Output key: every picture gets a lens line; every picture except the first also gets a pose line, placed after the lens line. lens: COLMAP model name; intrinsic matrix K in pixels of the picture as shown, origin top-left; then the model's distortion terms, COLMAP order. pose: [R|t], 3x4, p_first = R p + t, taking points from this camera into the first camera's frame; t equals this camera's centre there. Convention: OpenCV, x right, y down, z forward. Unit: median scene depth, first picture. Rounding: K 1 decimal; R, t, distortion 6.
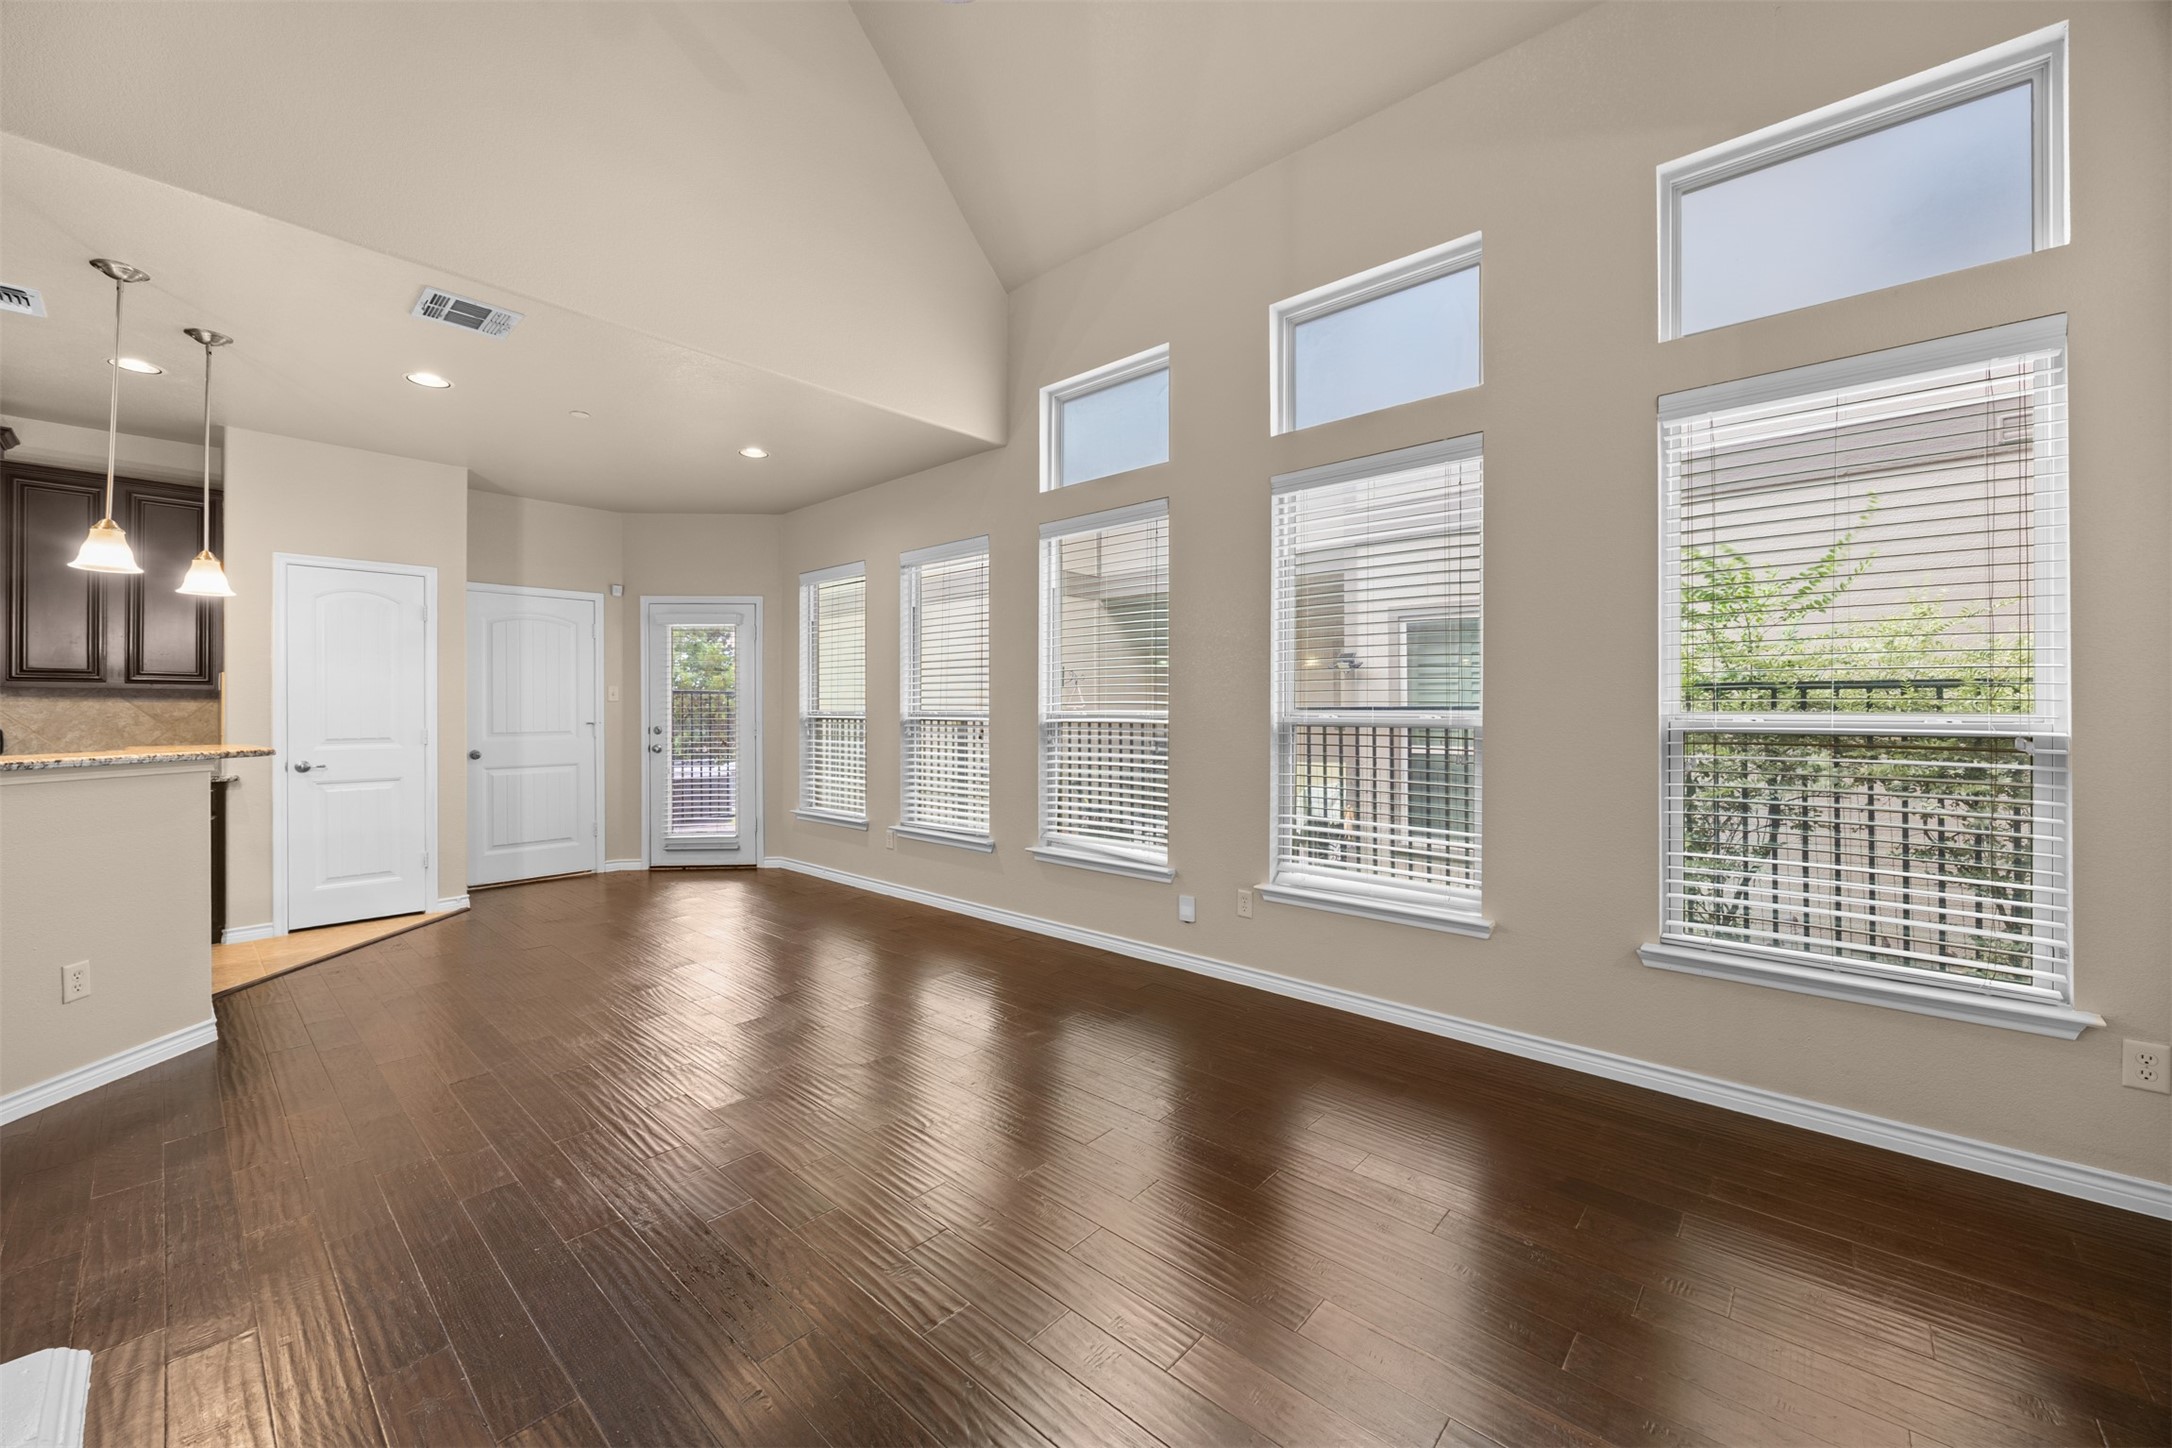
lens RADIAL K [[842.0, 0, 1085.5], [0, 842.0, 717.9], [0, 0, 1]] dist [-0.002606, -0.000042]
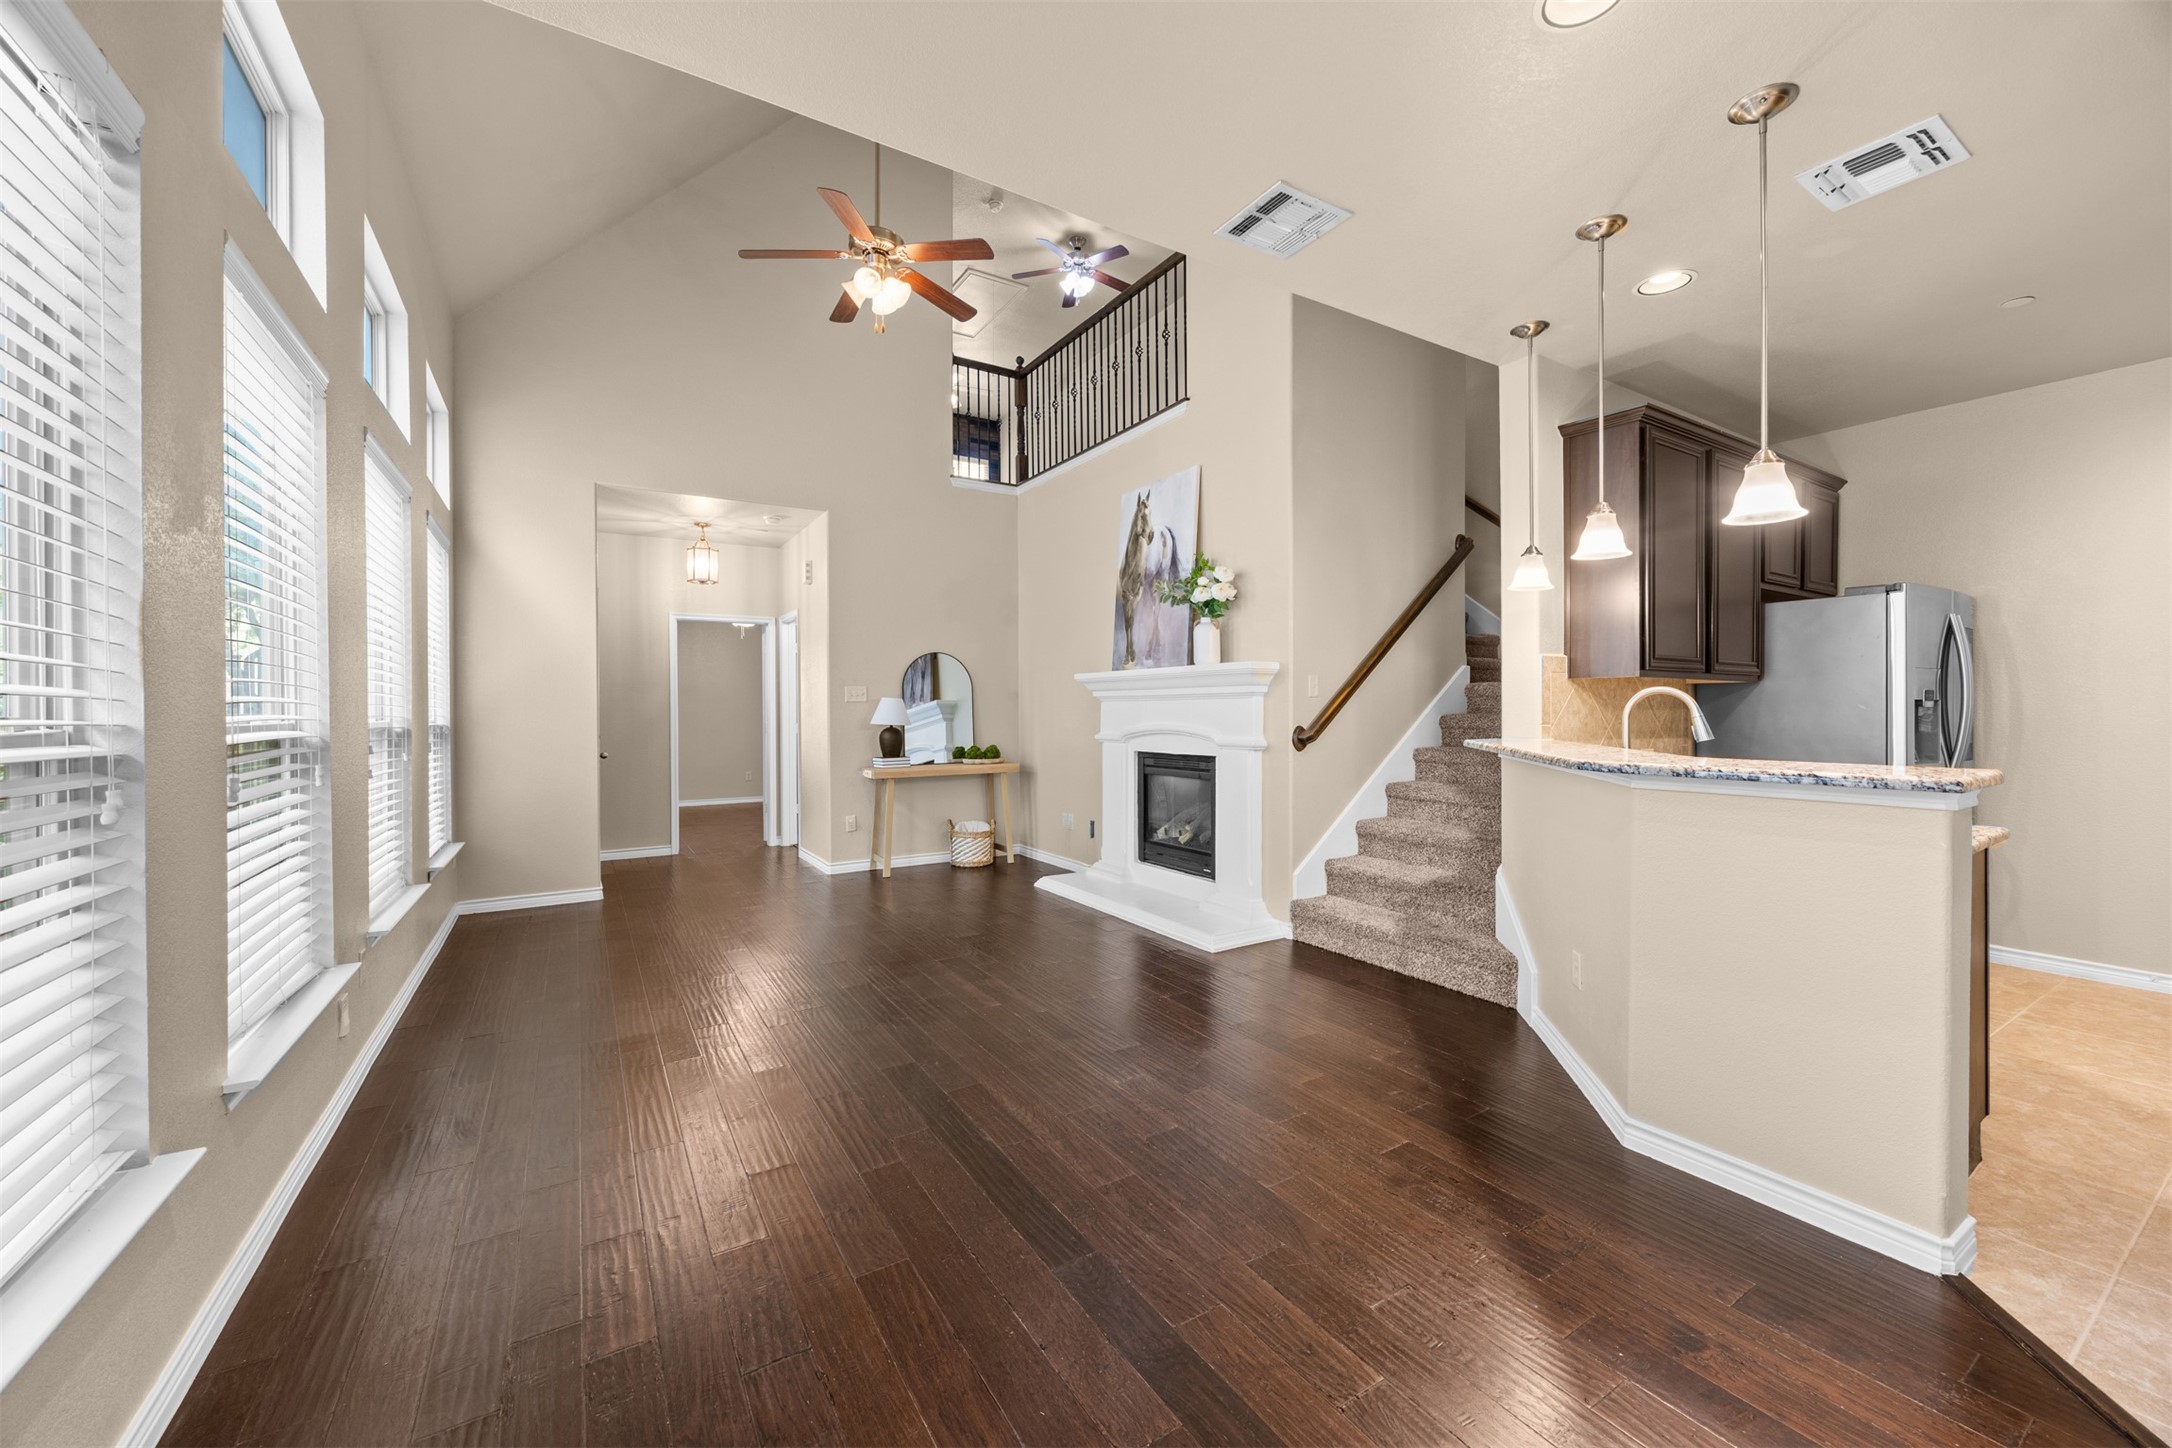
lens RADIAL K [[831.5, 0, 1092.2], [0, 831.5, 705.0], [0, 0, 1]] dist [-0.000861, -0.000206]
pose [[-0.961462, 0.007066, 0.274848, -0.547403], [0.008867, 0.999947, 0.005312, -0.012832], [-0.274796, 0.007545, -0.961473, 1.281509]]
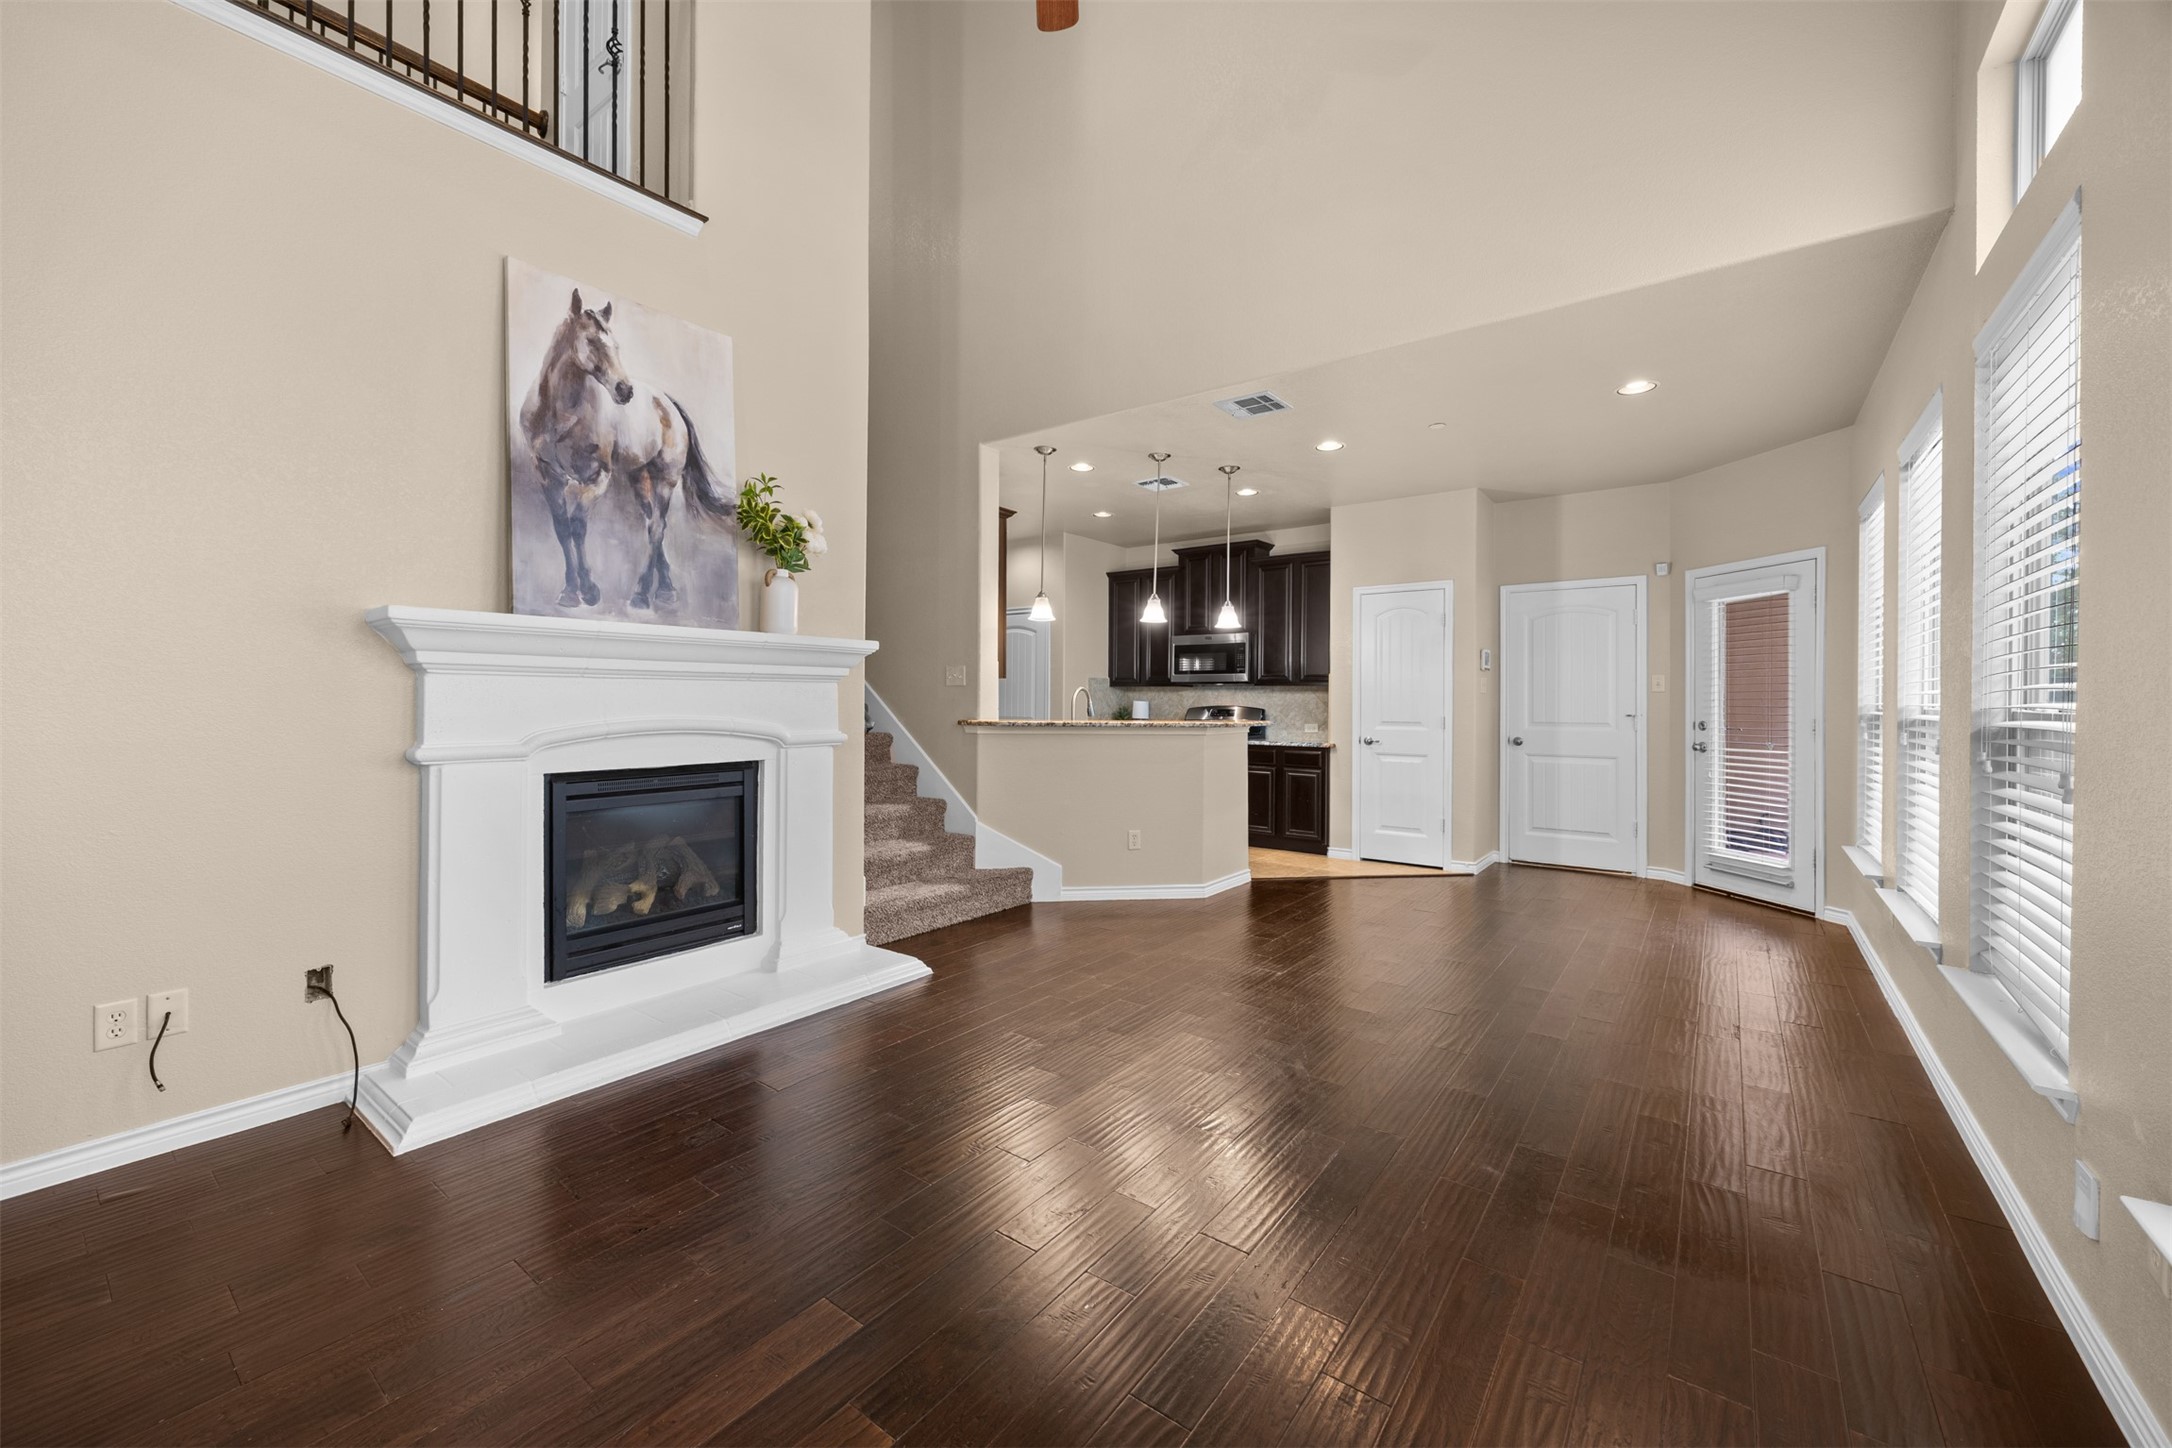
lens RADIAL K [[852.1, 0, 1077.9], [0, 852.1, 692.2], [0, 0, 1]] dist [0.000339, -0.000063]
pose [[0.084786, -0.006531, -0.996378, 0.426006], [-0.016966, 0.999824, -0.007997, -0.001892], [0.996255, 0.017582, 0.084660, 0.422271]]
